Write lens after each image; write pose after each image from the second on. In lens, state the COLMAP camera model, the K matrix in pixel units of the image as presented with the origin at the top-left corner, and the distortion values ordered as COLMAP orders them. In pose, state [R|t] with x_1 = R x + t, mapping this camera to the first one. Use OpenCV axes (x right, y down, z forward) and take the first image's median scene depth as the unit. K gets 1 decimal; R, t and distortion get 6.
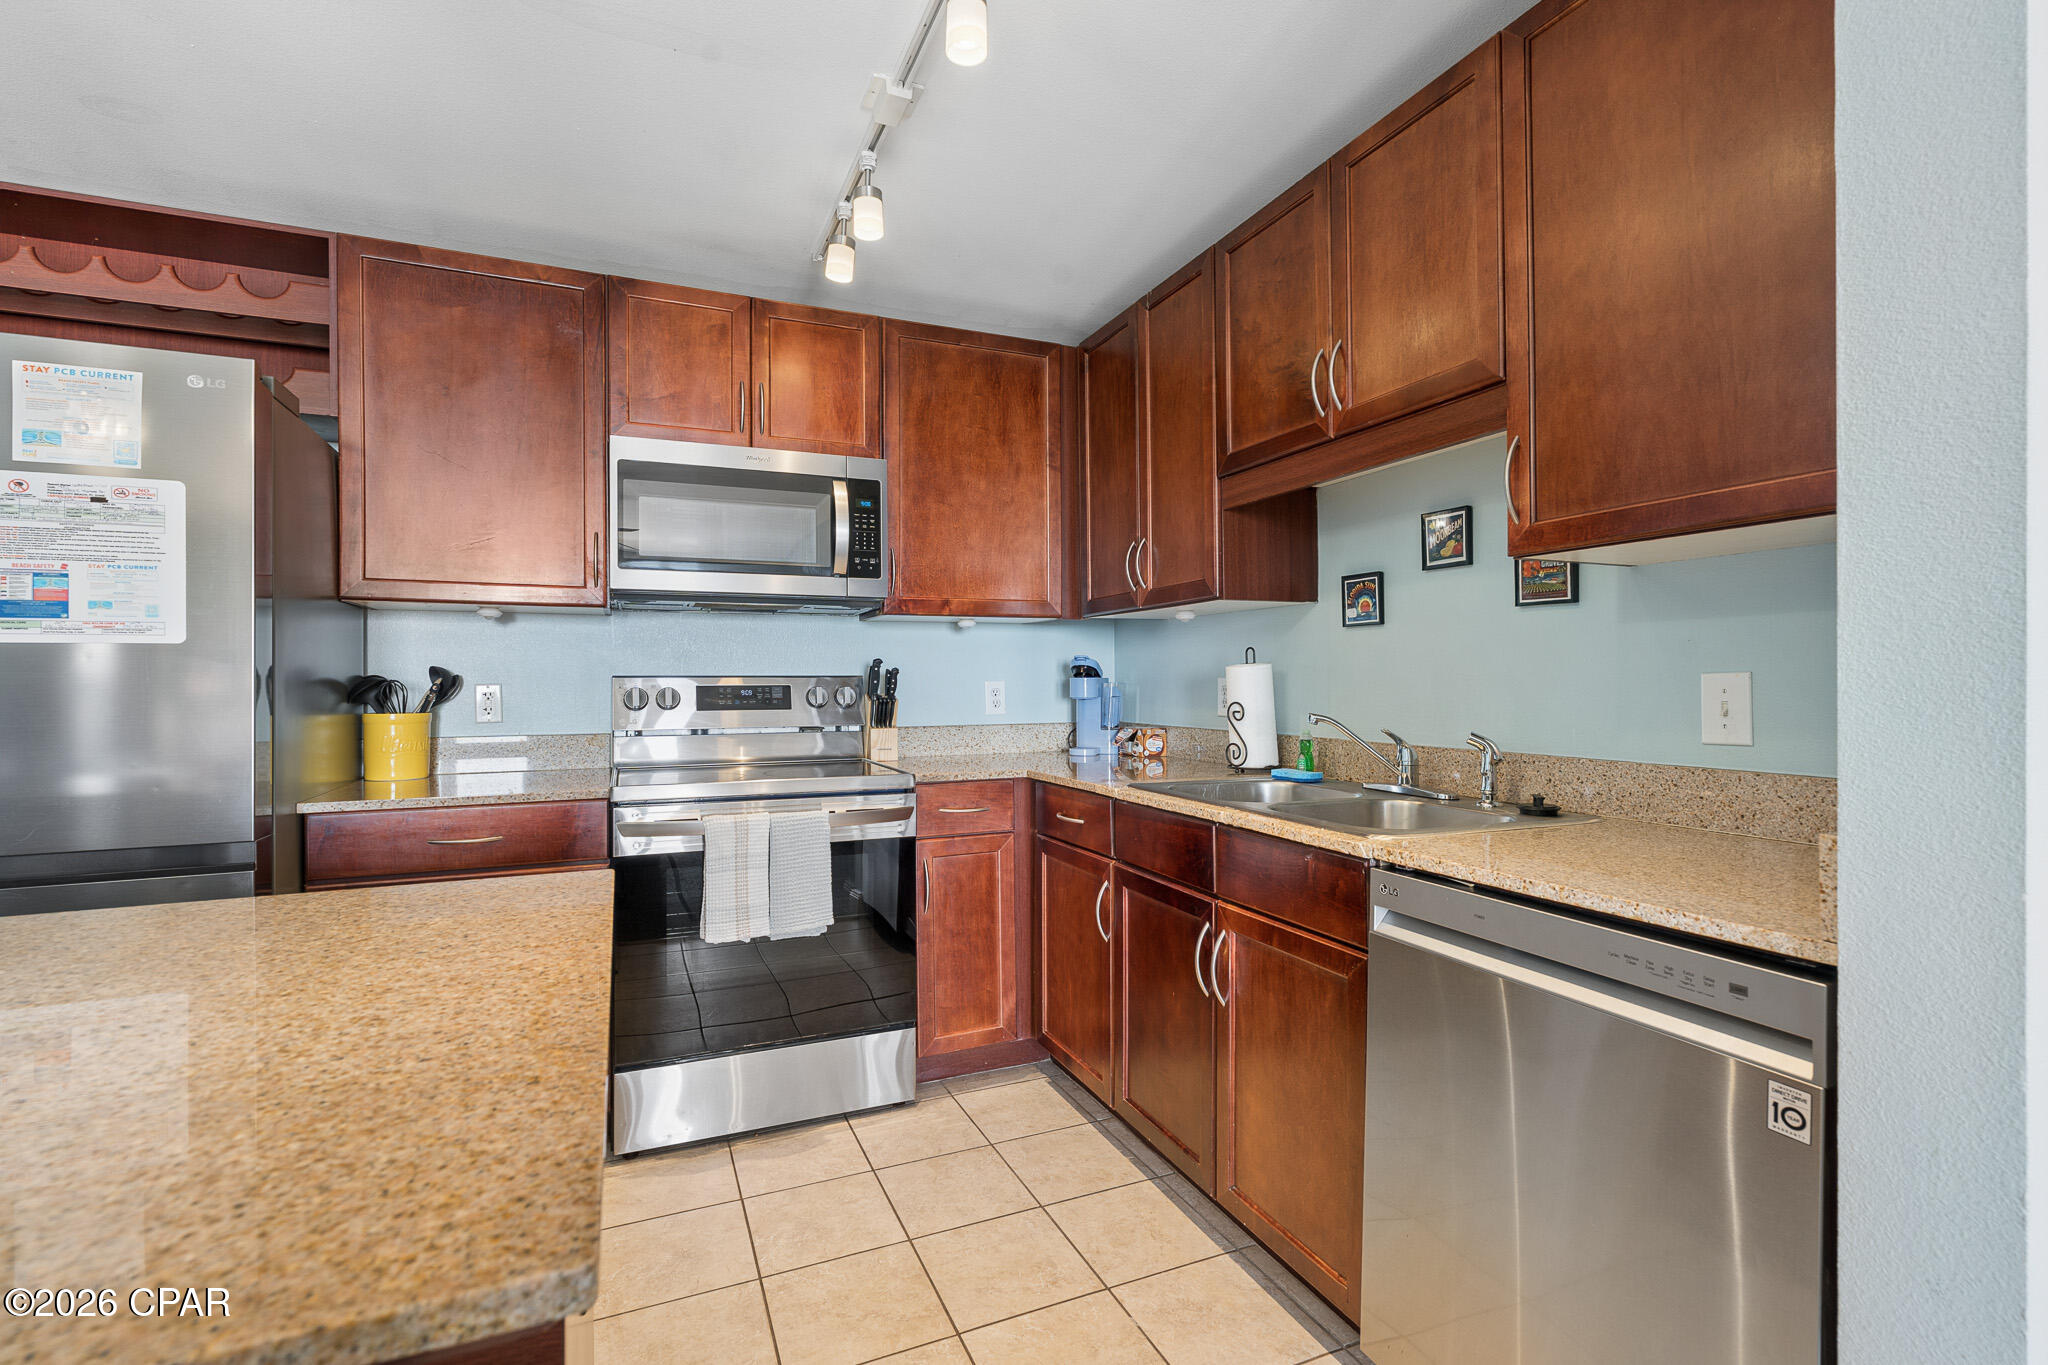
lens RADIAL K [[922.4, 0, 1026.6], [0, 922.4, 700.6], [0, 0, 1]] dist [-0.002029, -0.000186]
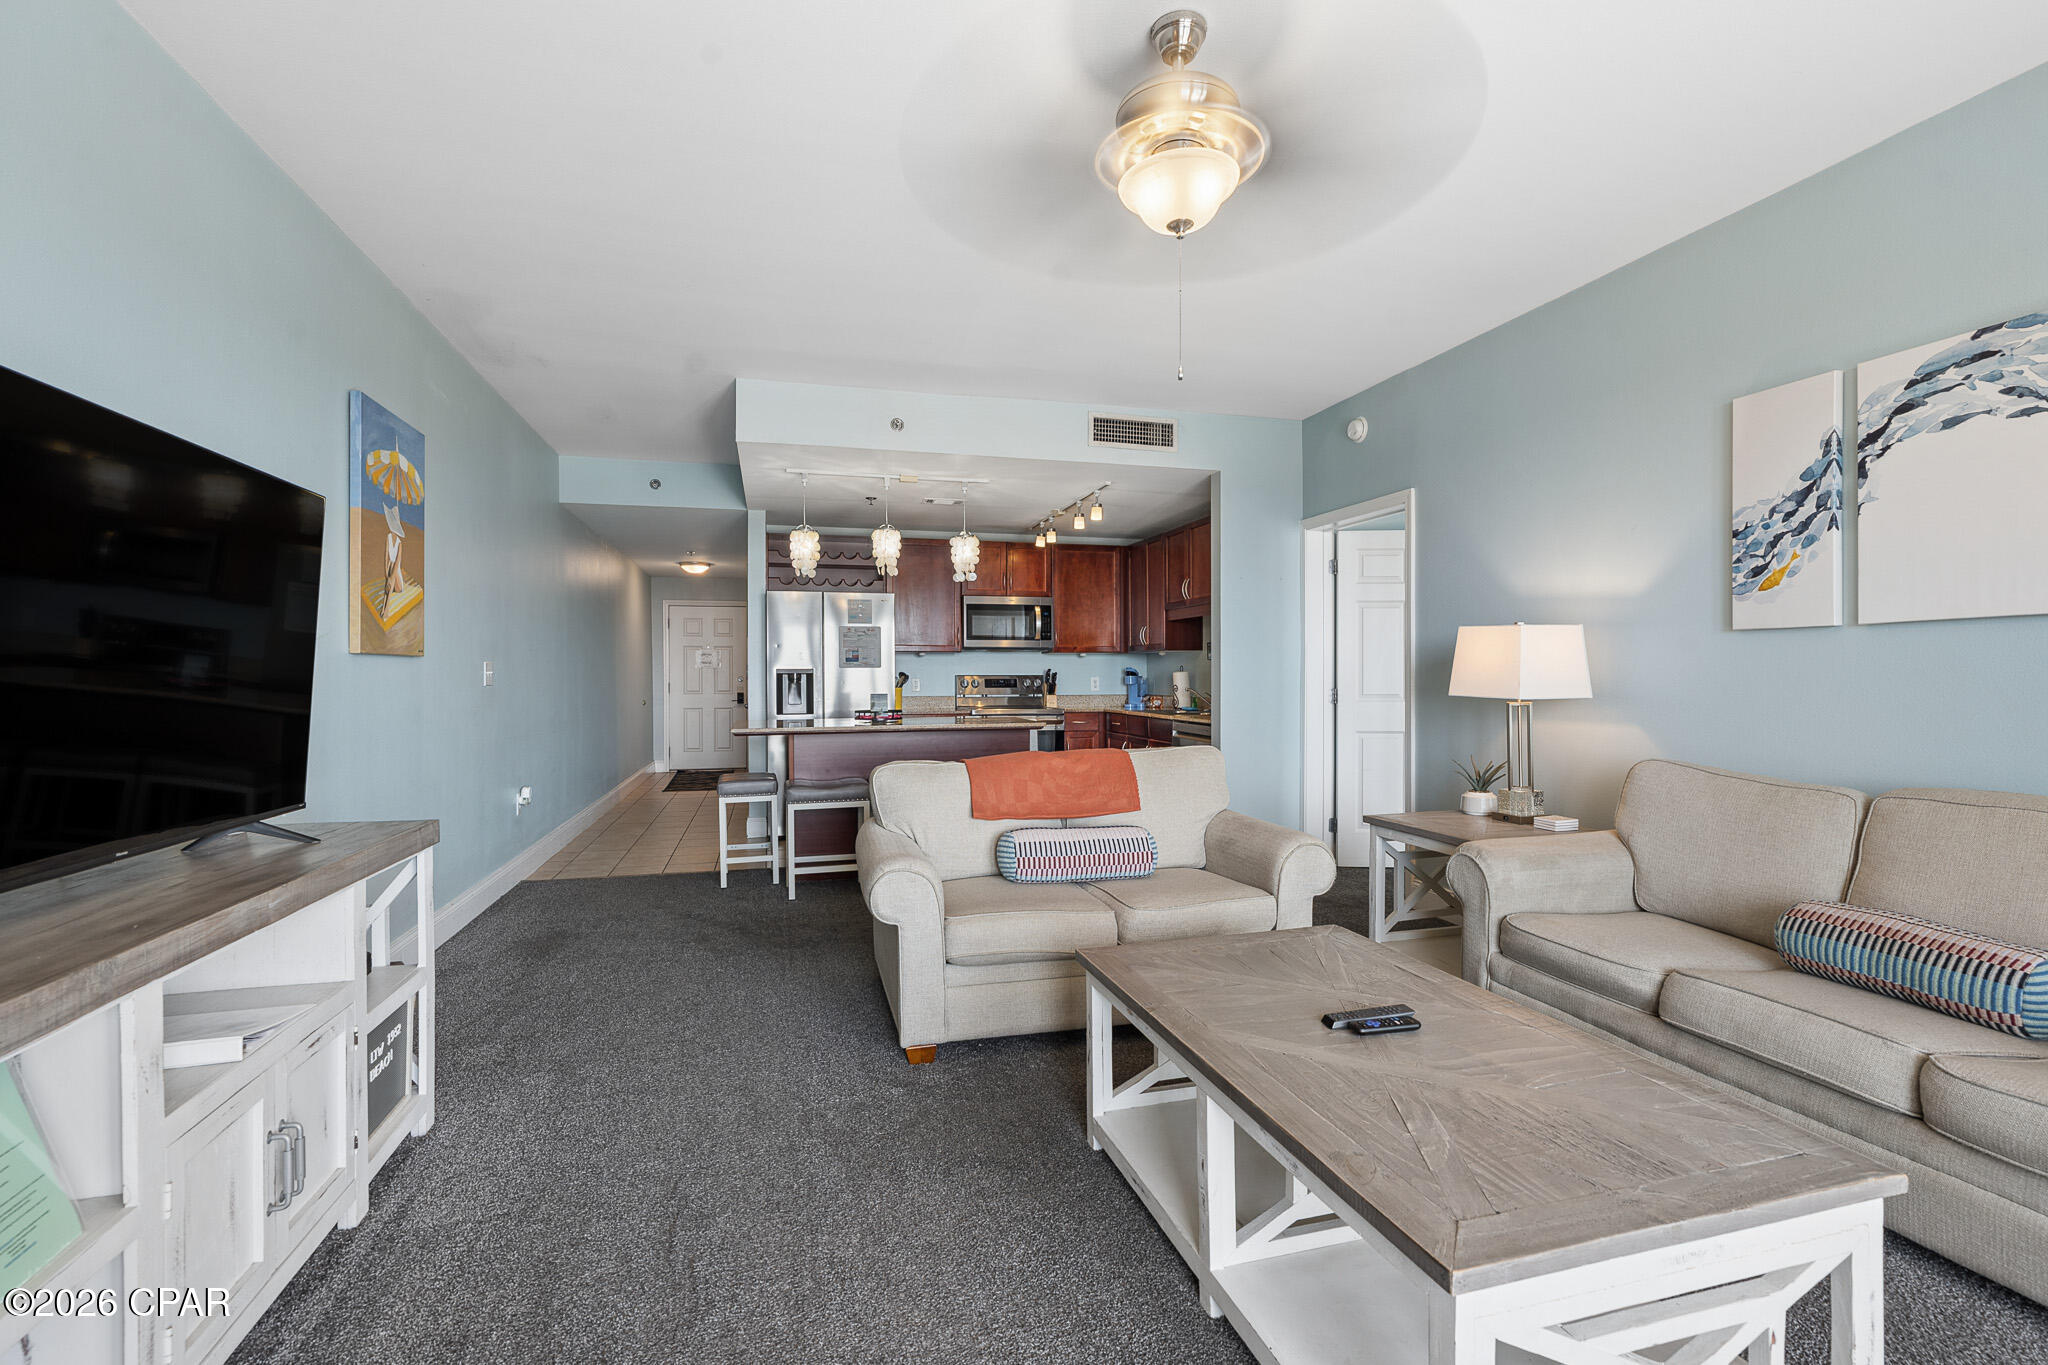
lens RADIAL K [[922.4, 0, 1026.6], [0, 922.4, 700.6], [0, 0, 1]] dist [-0.002029, -0.000186]
pose [[0.989170, 0.006558, -0.146626, 0.191094], [-0.005631, 0.999961, 0.006734, 0.033486], [0.146664, -0.005835, 0.989169, -1.915171]]
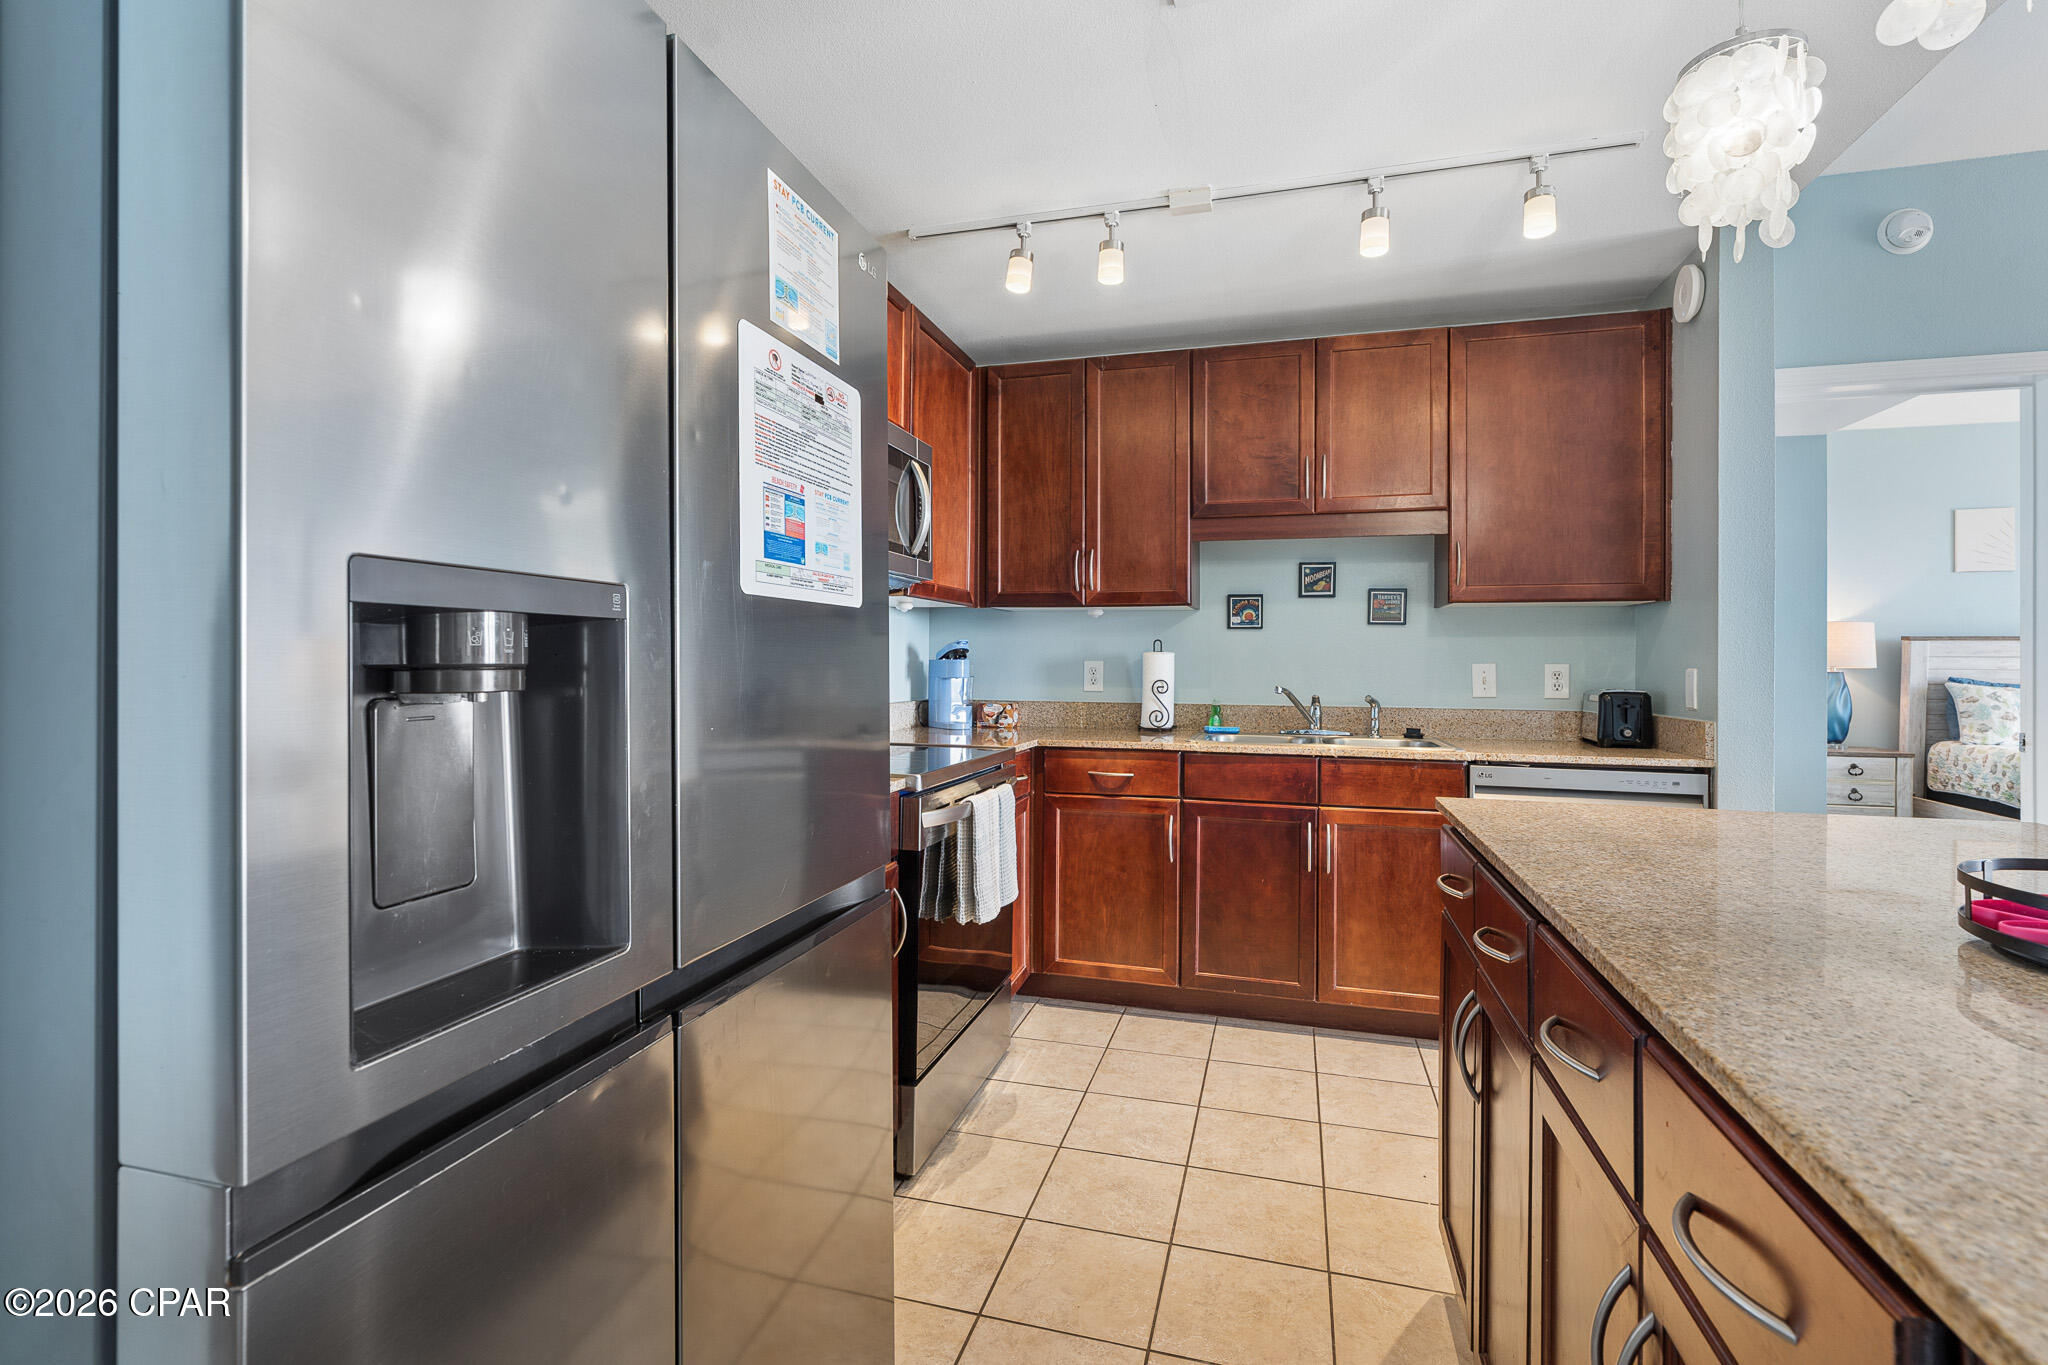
lens RADIAL K [[928.2, 0, 1026.5], [0, 928.2, 676.1], [0, 0, 1]] dist [0.000232, -0.000037]
pose [[0.638702, -0.002744, 0.769450, -0.956187], [0.006914, 0.999974, -0.002172, -0.002317], [-0.769423, 0.006707, 0.638704, 0.278680]]
